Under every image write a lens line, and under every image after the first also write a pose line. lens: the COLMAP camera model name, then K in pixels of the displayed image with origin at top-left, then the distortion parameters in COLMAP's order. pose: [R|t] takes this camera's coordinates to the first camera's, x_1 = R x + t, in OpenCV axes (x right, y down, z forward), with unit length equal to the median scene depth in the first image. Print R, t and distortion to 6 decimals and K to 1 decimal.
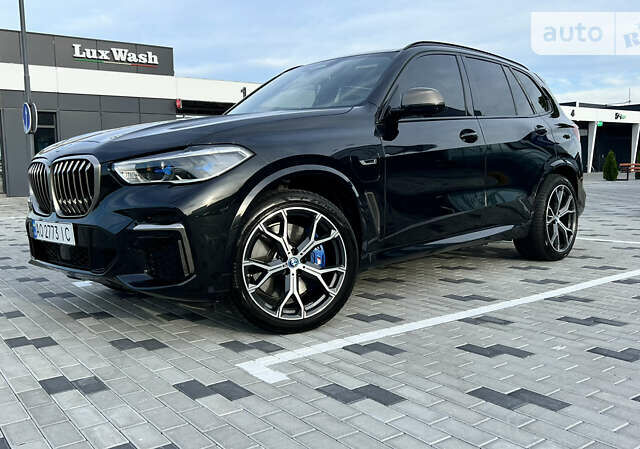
lens RADIAL K [[596.3, 0, 319.1], [0, 596.3, 223.4], [0, 0, 1]] dist [0.011837, 0.000000]
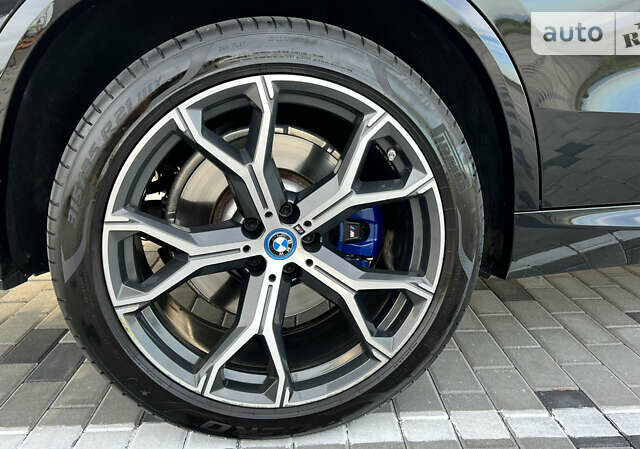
lens RADIAL K [[596.3, 0, 318.2], [0, 596.3, 224.7], [0, 0, 1]] dist [0.011837, 0.000000]
pose [[0.957053, 0.195654, -0.213937, 0.048776], [-0.170487, 0.976676, 0.130528, 0.006963], [0.234486, -0.088449, 0.968087, 0.676361]]
